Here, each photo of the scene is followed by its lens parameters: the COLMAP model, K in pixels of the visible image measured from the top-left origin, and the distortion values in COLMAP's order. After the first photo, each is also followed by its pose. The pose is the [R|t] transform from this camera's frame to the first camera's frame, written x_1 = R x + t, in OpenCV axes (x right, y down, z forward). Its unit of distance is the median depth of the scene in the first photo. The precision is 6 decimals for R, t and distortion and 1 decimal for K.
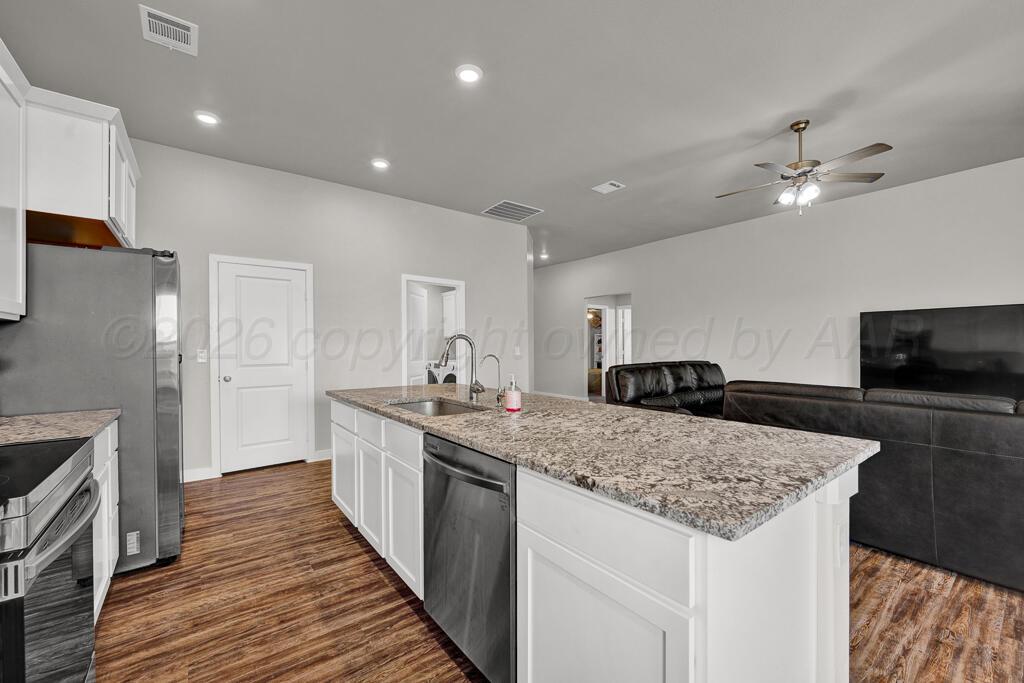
lens RADIAL K [[413.1, 0, 512.0], [0, 413.1, 341.5], [0, 0, 1]] dist [0.001792, 0.000078]
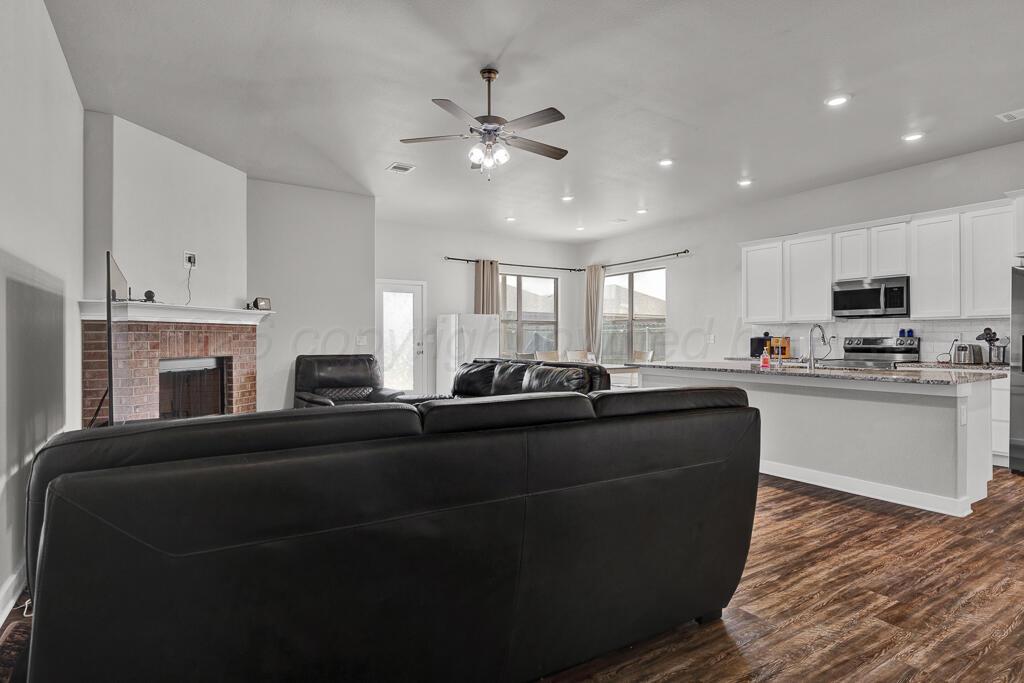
lens RADIAL K [[542.0, 0, 512.0], [0, 542.0, 341.5], [0, 0, 1]] dist [-0.001696, -0.000522]
pose [[-0.995450, 0.008725, 0.094889, 0.427497], [0.008424, 0.999958, -0.003573, 0.023935], [-0.094917, -0.002757, -0.995481, 1.657898]]
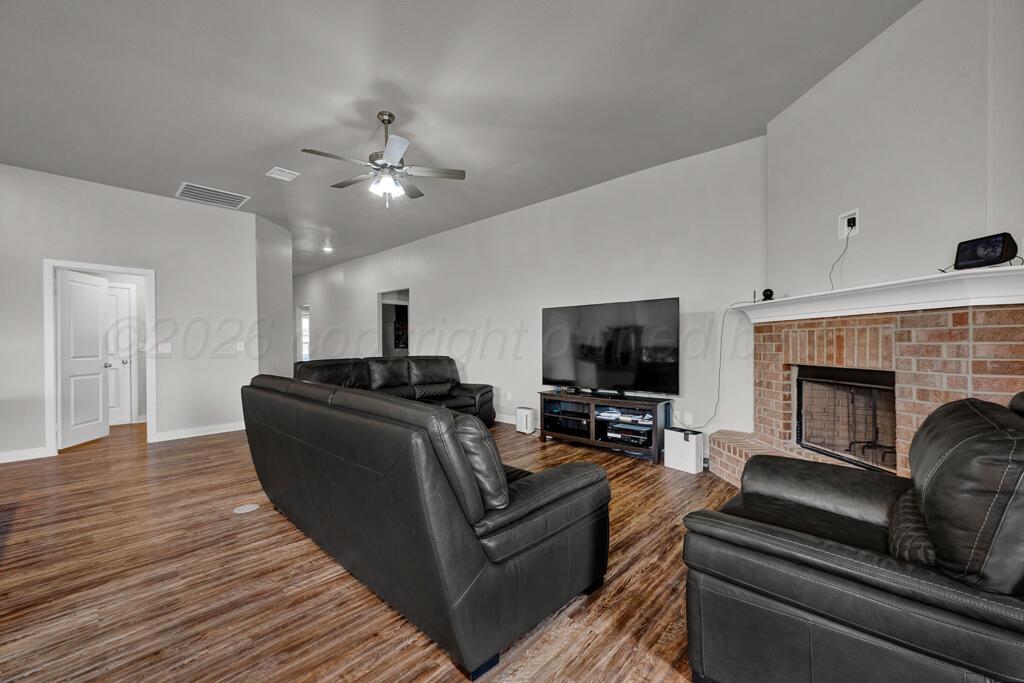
lens RADIAL K [[402.9, 0, 512.0], [0, 402.9, 341.5], [0, 0, 1]] dist [-0.003495, -0.000365]
pose [[0.986512, -0.000819, 0.163687, 0.653002], [-0.000404, 0.999972, 0.007439, 0.005929], [-0.163688, -0.007405, 0.986484, -0.006365]]
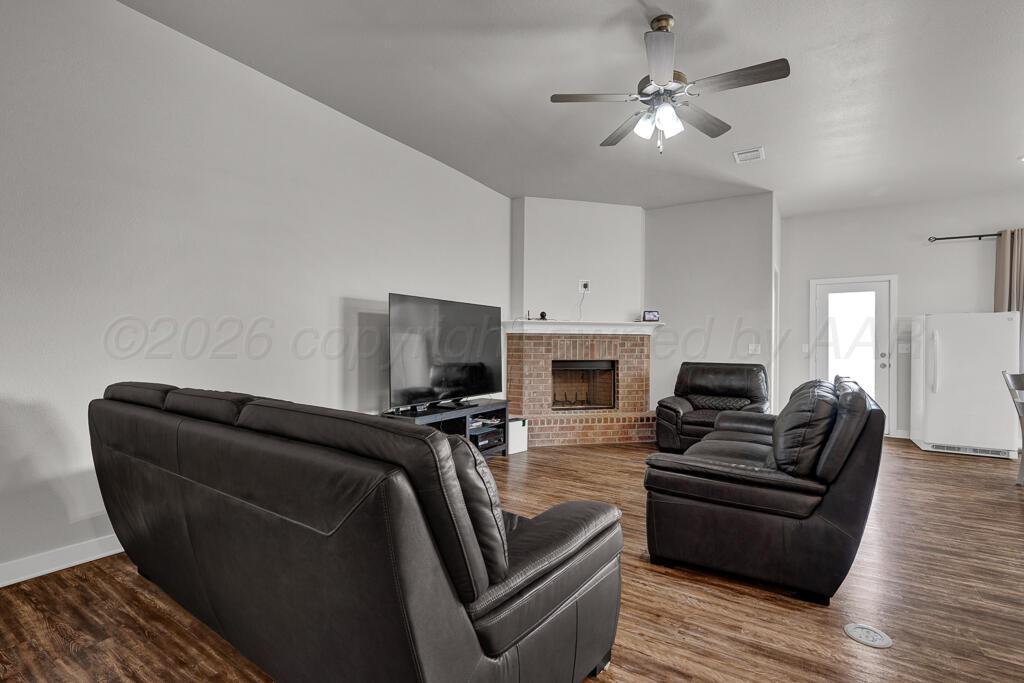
lens RADIAL K [[469.2, 0, 509.9], [0, 469.2, 350.3], [0, 0, 1]] dist [0.001532, 0.000262]
pose [[-0.334683, -0.001682, 0.942329, 0.025943], [-0.012219, 0.999922, -0.002555, 0.026817], [-0.942252, -0.012370, -0.334677, 1.186762]]
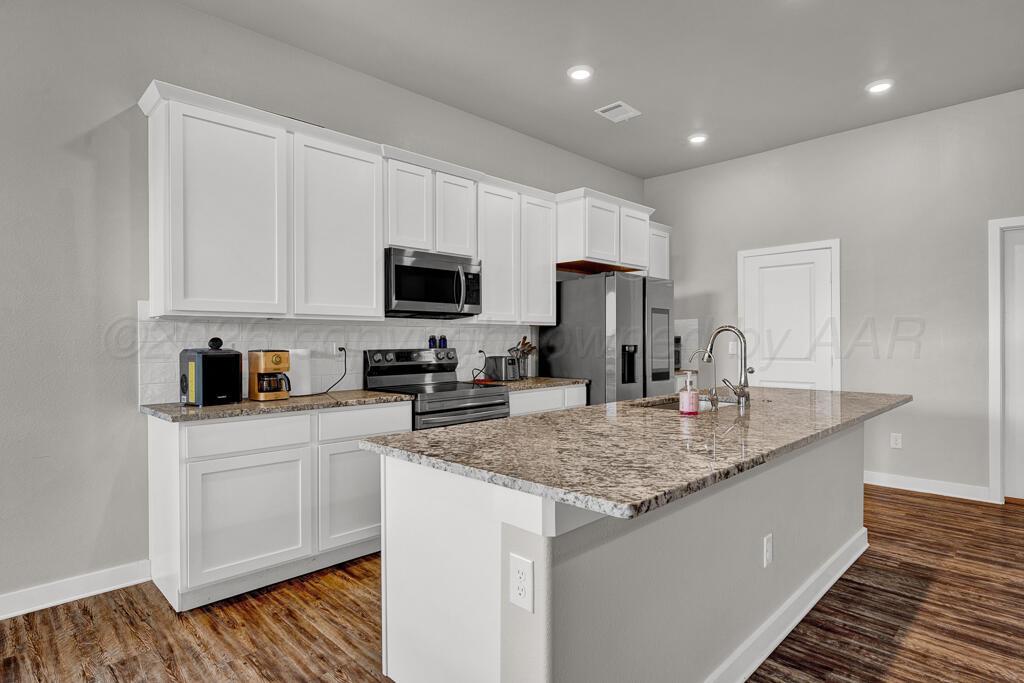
lens RADIAL K [[541.1, 0, 513.4], [0, 541.1, 348.9], [0, 0, 1]] dist [-0.000966, -0.000253]
pose [[0.116343, 0.020895, -0.992989, 0.510147], [0.013666, 0.999650, 0.022636, -0.001145], [0.993115, -0.016204, 0.116017, 0.231993]]
